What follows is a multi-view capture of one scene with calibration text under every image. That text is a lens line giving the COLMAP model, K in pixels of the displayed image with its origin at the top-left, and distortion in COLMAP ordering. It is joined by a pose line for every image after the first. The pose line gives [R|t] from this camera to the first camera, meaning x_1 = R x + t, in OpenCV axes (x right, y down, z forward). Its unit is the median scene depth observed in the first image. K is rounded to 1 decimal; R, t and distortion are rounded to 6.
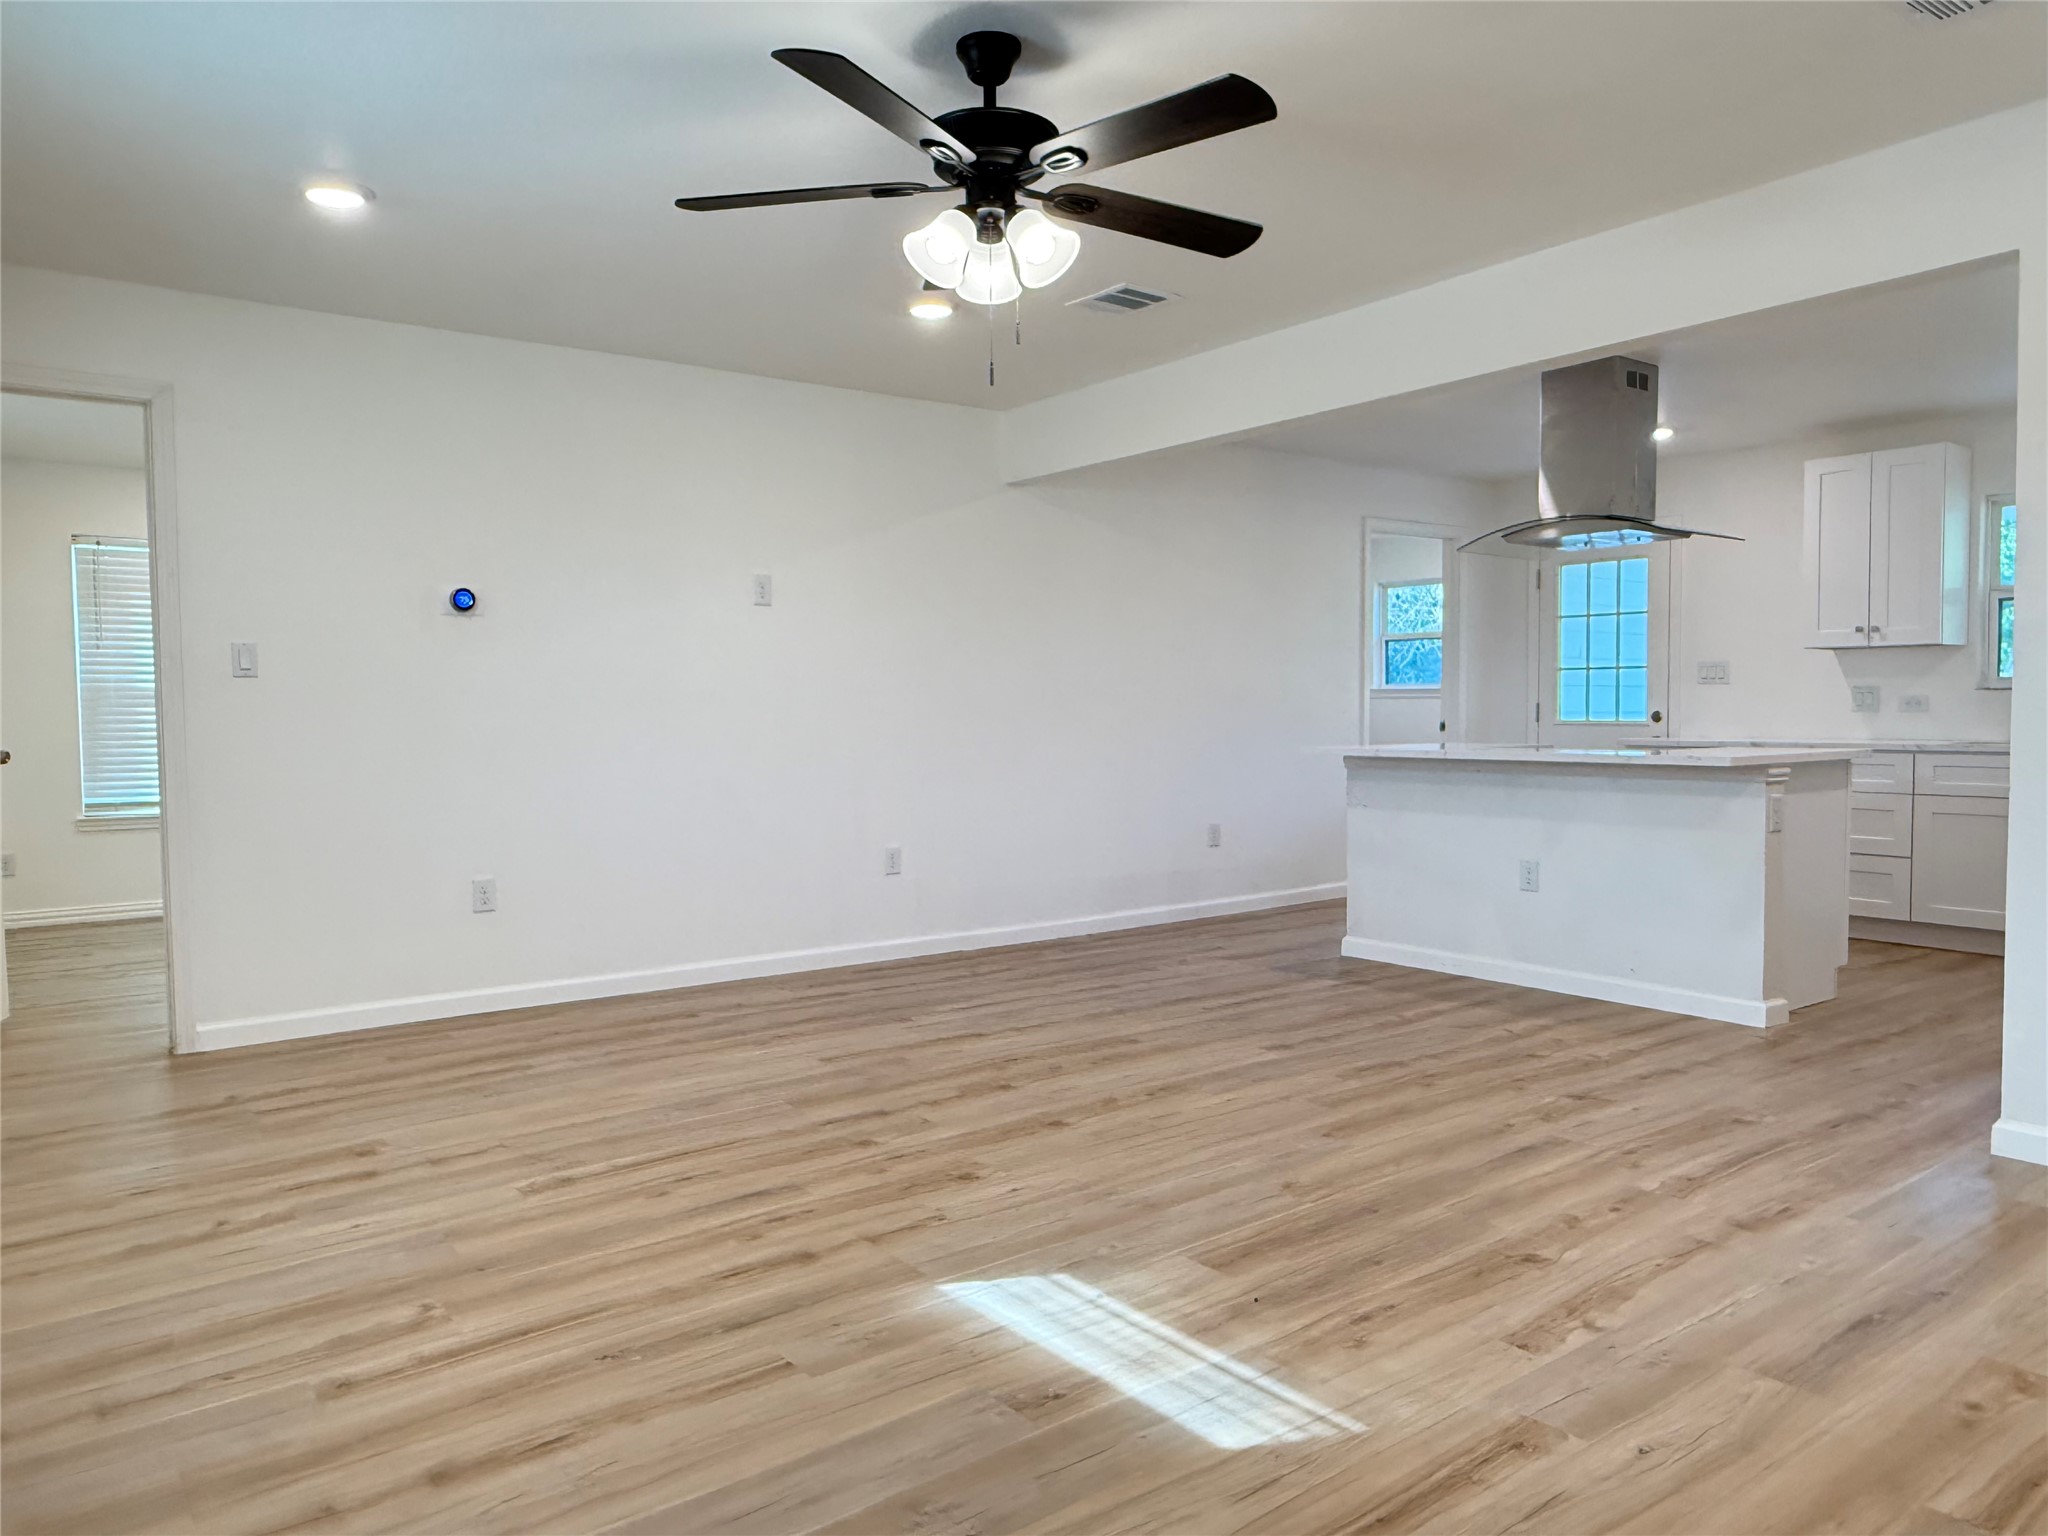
lens RADIAL K [[1405.8, 0, 1024.0], [0, 1405.8, 768.0], [0, 0, 1]] dist [0.000244, 0.000093]
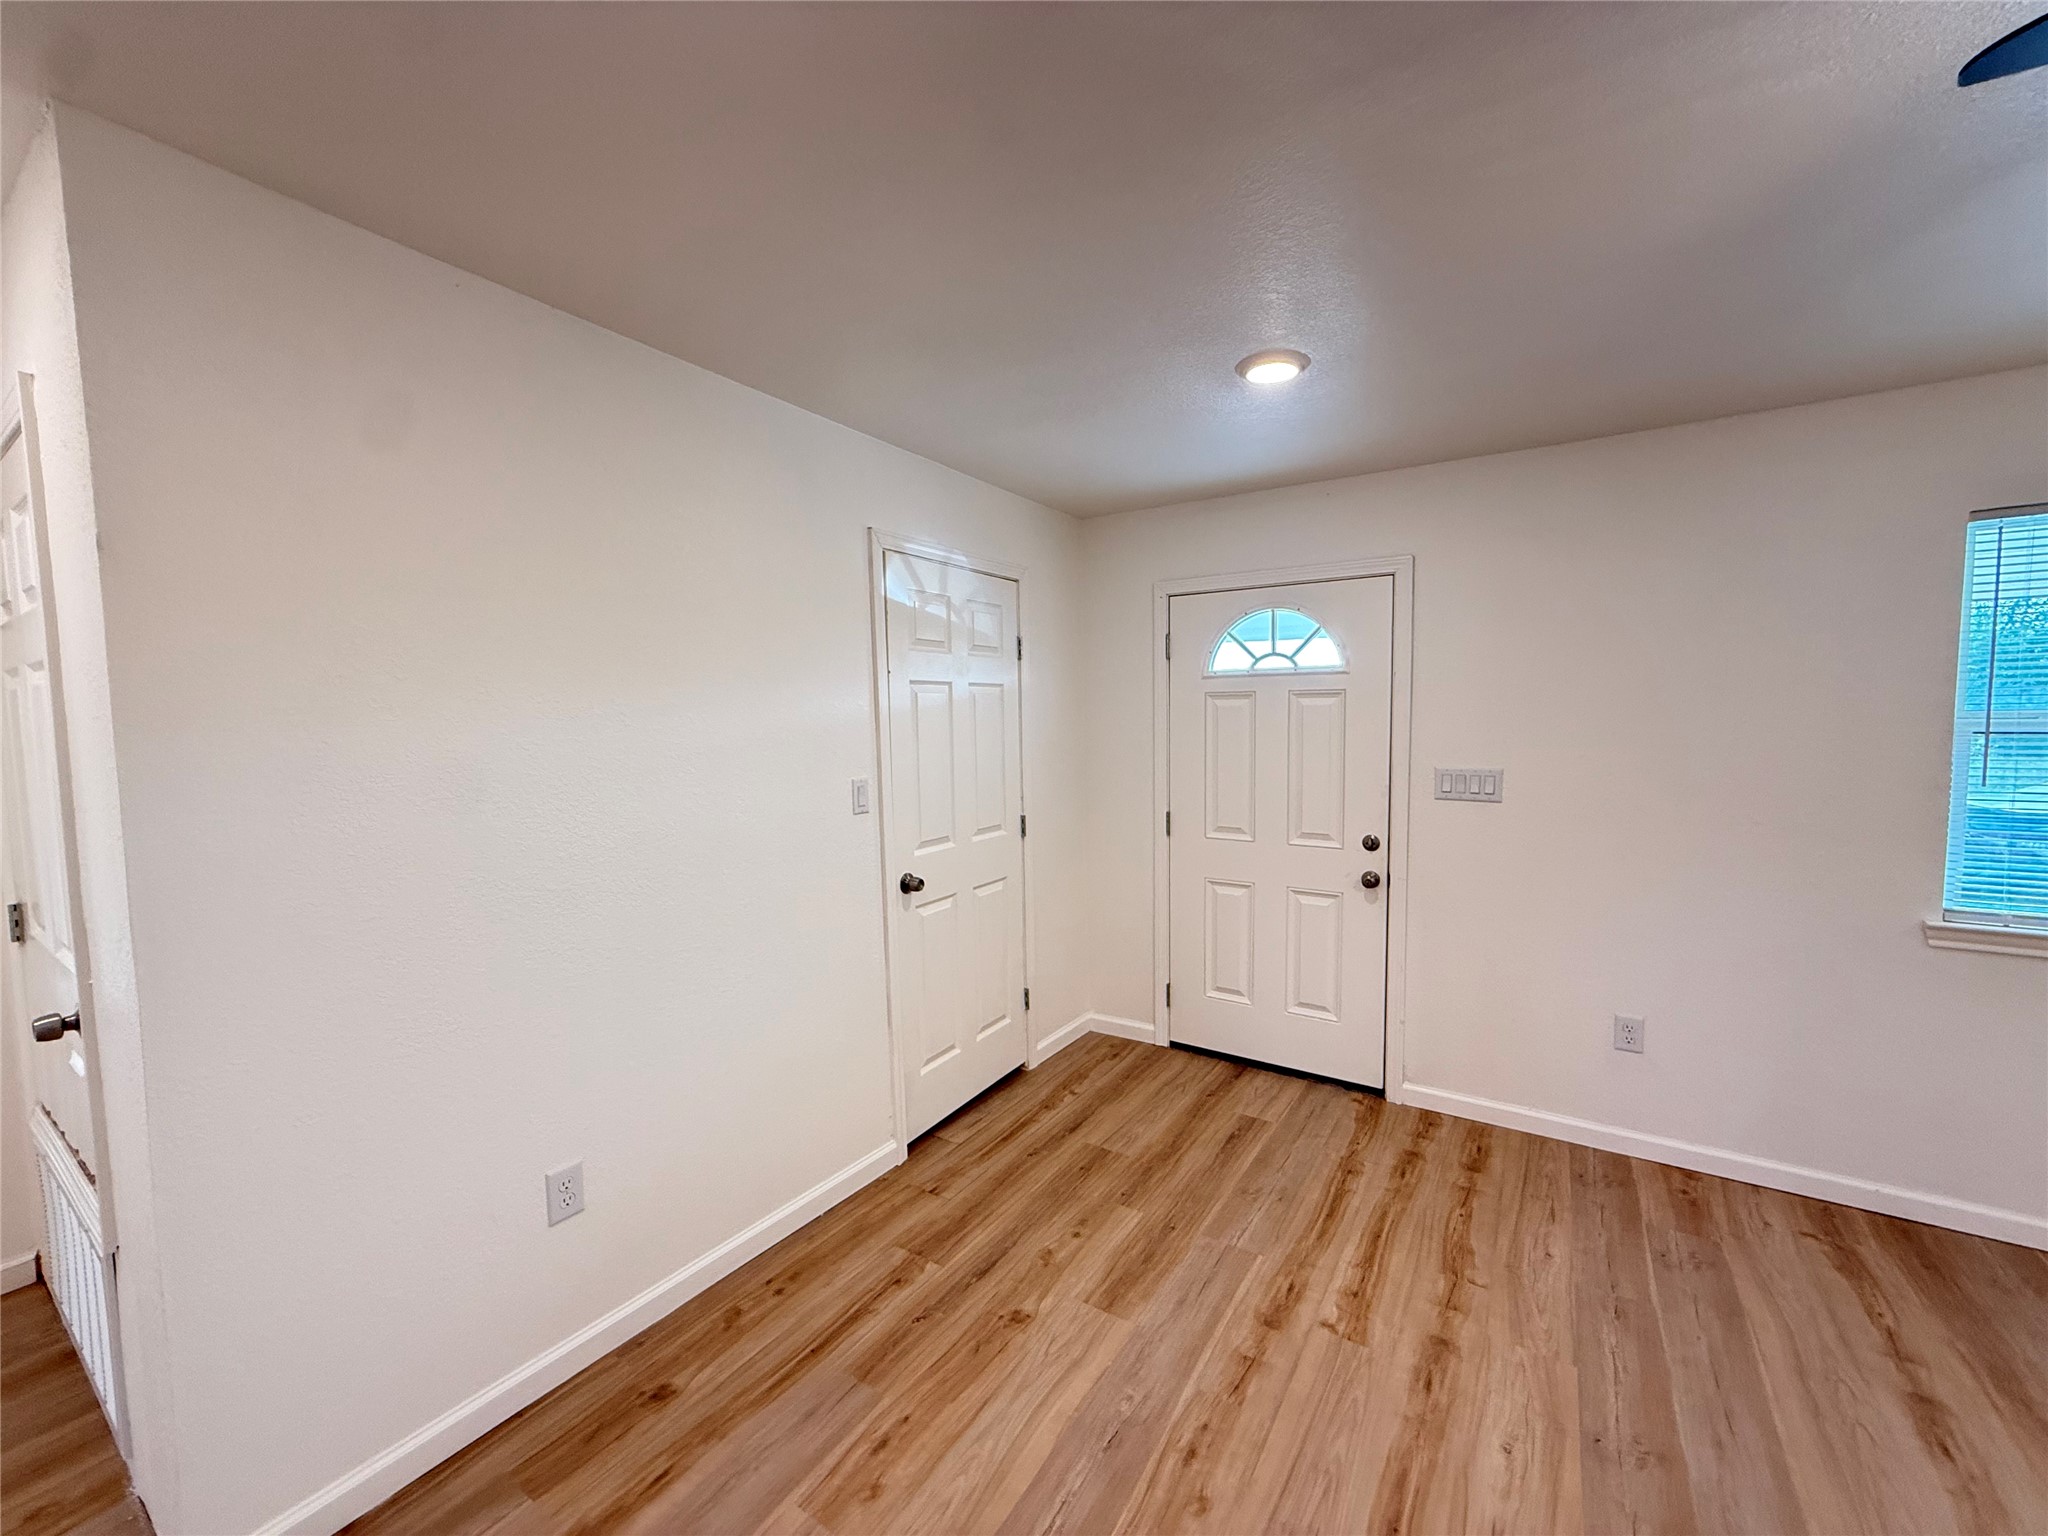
lens RADIAL K [[815.8, 0, 1017.4], [0, 815.8, 768.7], [0, 0, 1]] dist [-0.000106, -0.000237]
pose [[-0.942358, 0.045204, -0.331540, 0.527500], [0.009550, 0.994062, 0.108392, -0.192461], [0.334471, 0.098977, -0.937194, 0.976663]]
